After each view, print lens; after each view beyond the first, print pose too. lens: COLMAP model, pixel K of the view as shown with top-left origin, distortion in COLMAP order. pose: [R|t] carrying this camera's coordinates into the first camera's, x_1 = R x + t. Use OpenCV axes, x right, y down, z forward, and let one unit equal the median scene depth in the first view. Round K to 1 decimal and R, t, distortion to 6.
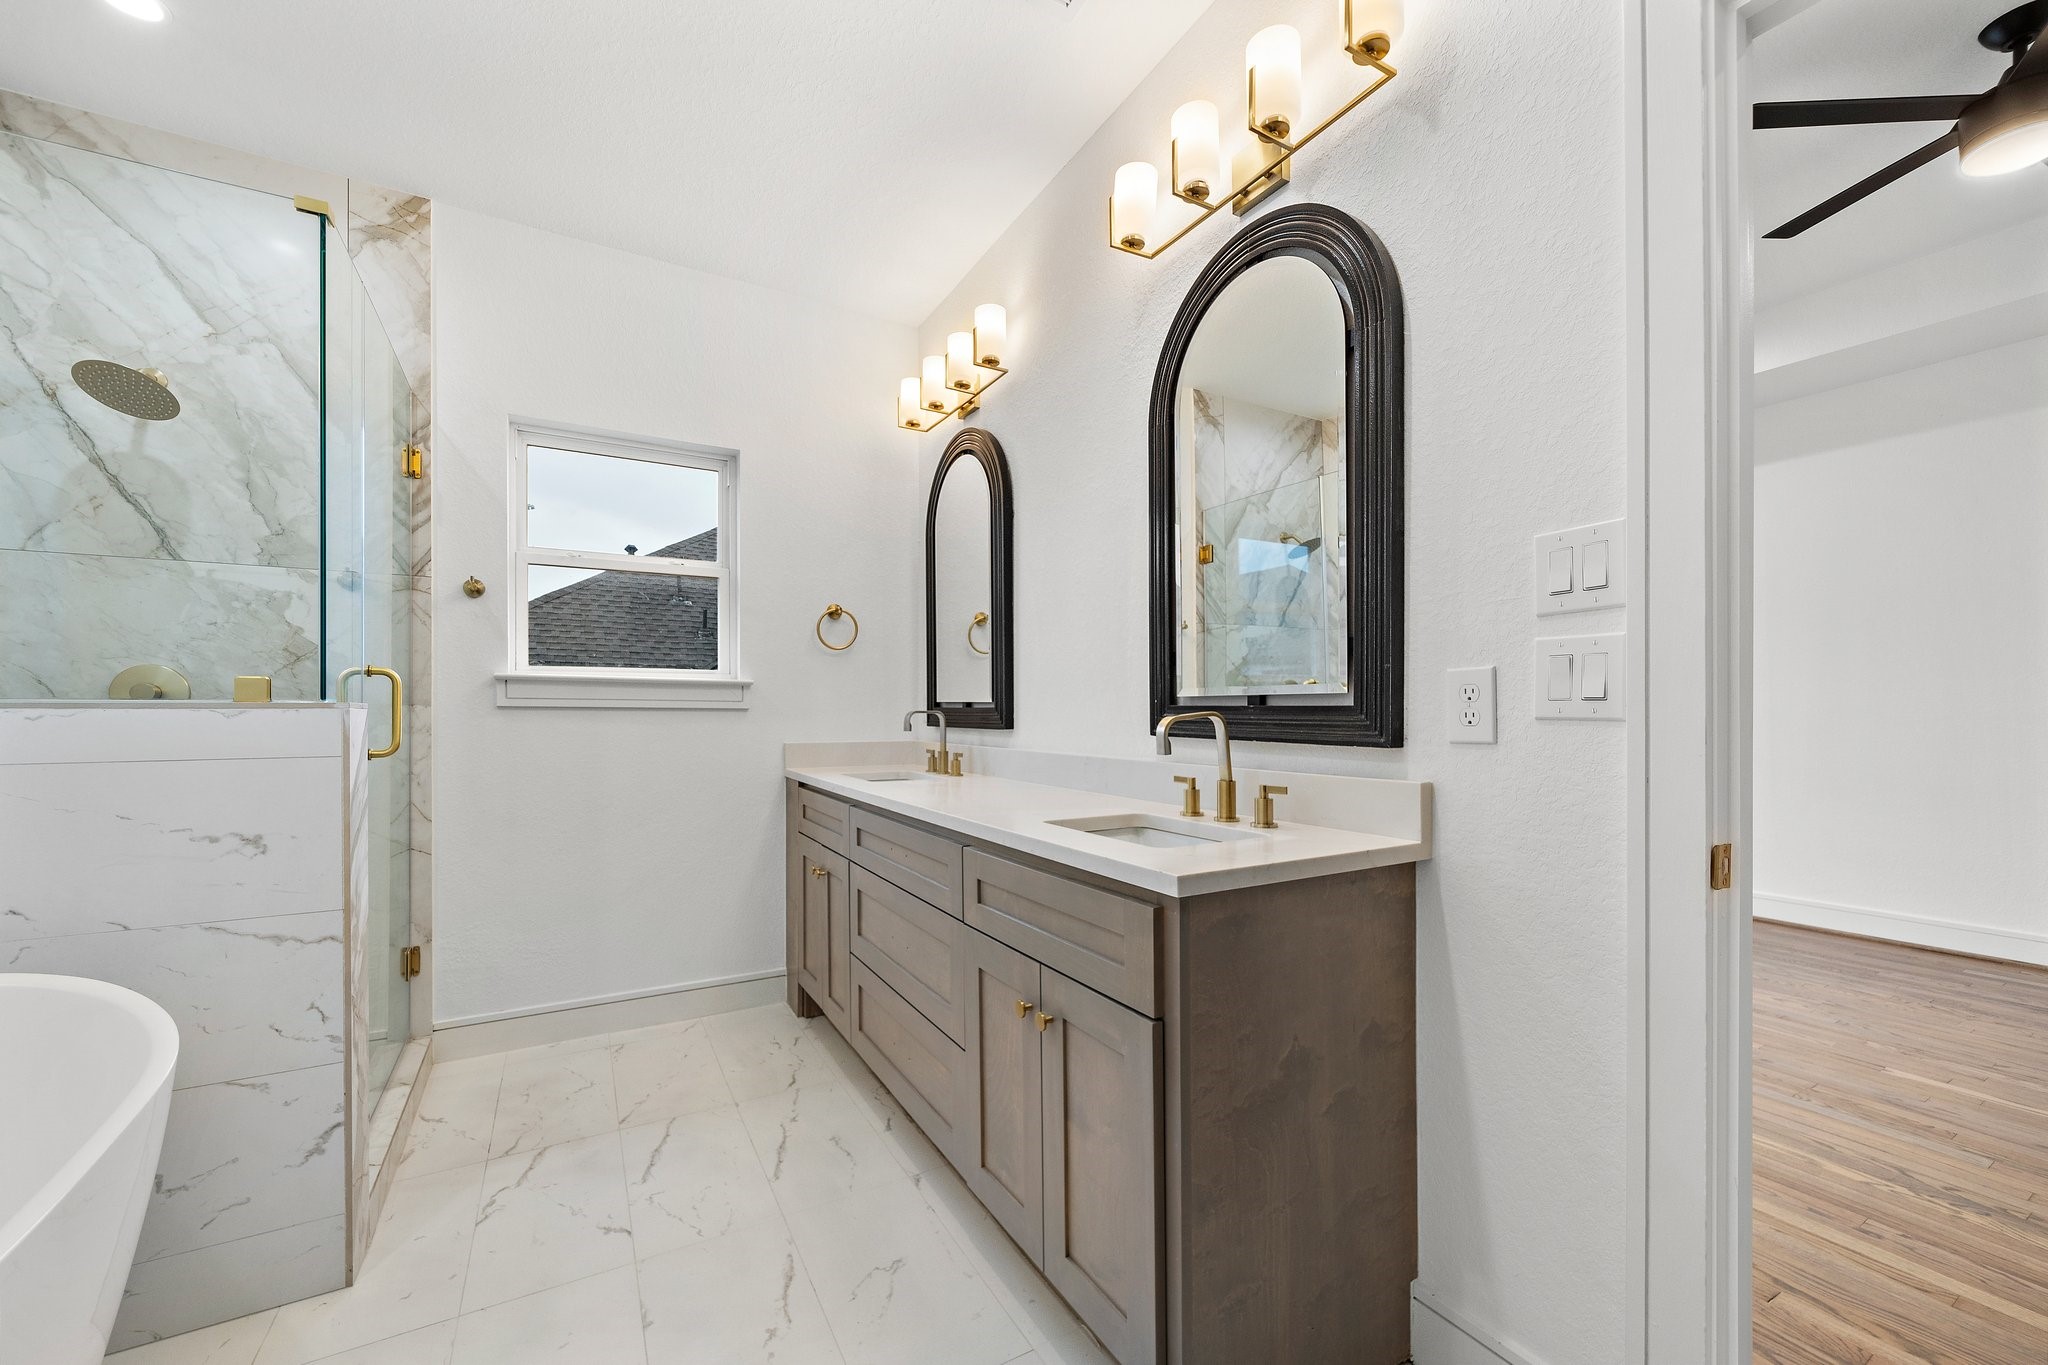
lens RADIAL K [[800.7, 0, 1027.6], [0, 800.7, 709.5], [0, 0, 1]] dist [-0.001257, -0.000014]
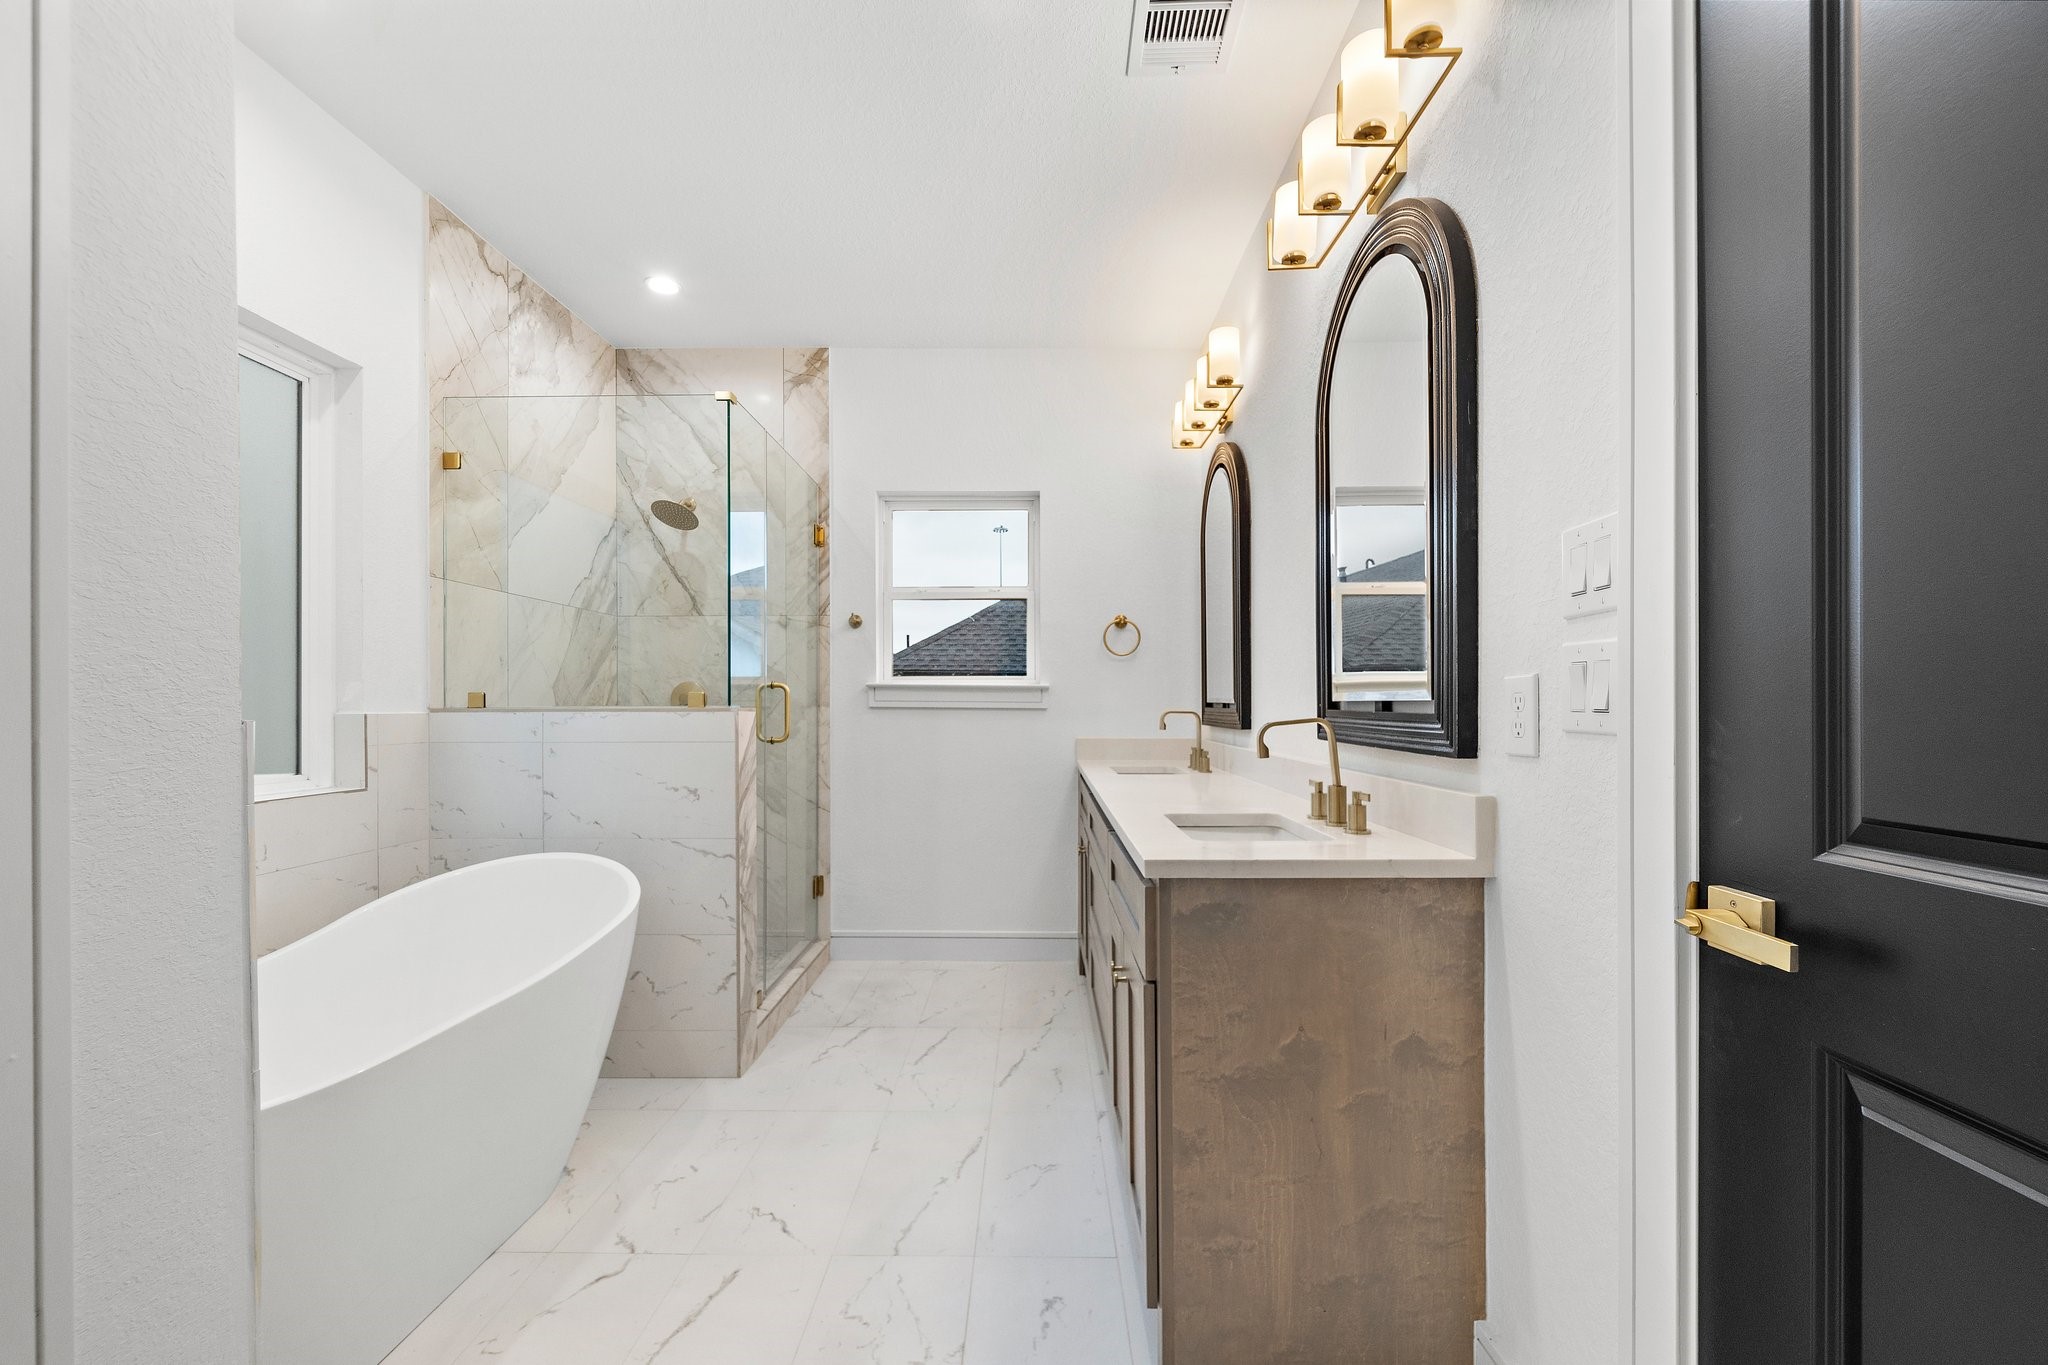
lens RADIAL K [[808.3, 0, 1030.5], [0, 808.3, 705.6], [0, 0, 1]] dist [0.000028, -0.000166]
pose [[0.862874, 0.000747, -0.505419, 0.287604], [0.000766, 0.999996, 0.002785, -0.010516], [0.505419, -0.002790, 0.862869, -0.053048]]
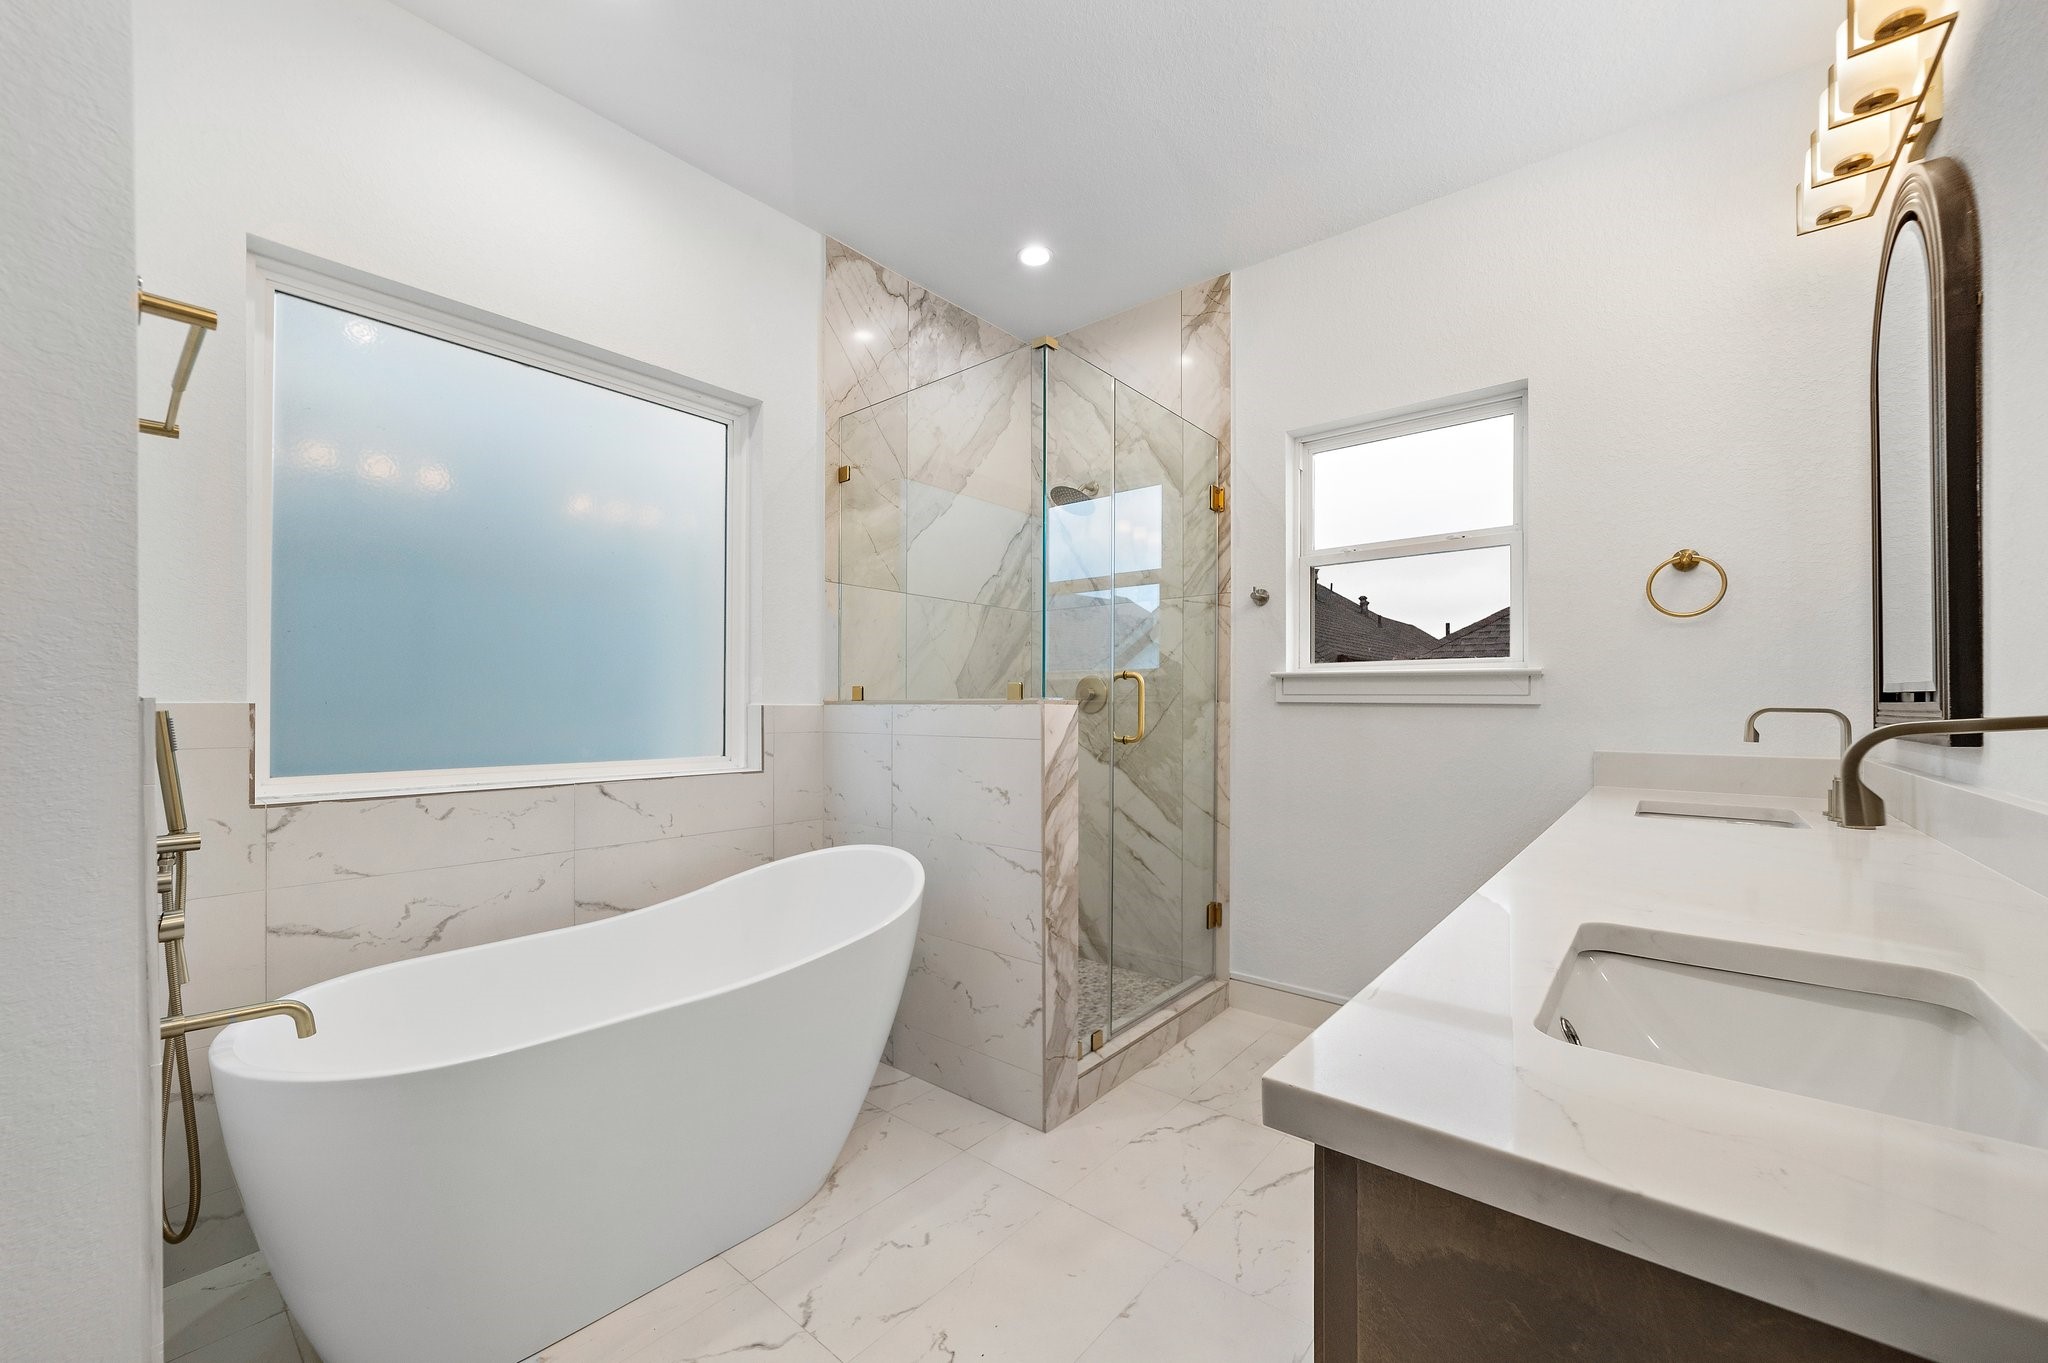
lens RADIAL K [[789.8, 0, 1024.6], [0, 789.8, 705.5], [0, 0, 1]] dist [-0.001187, -0.000174]
pose [[0.345012, 0.001380, -0.938597, 0.246935], [-0.001562, 0.999998, 0.000896, -0.000013], [0.938597, 0.001157, 0.345014, 0.321977]]
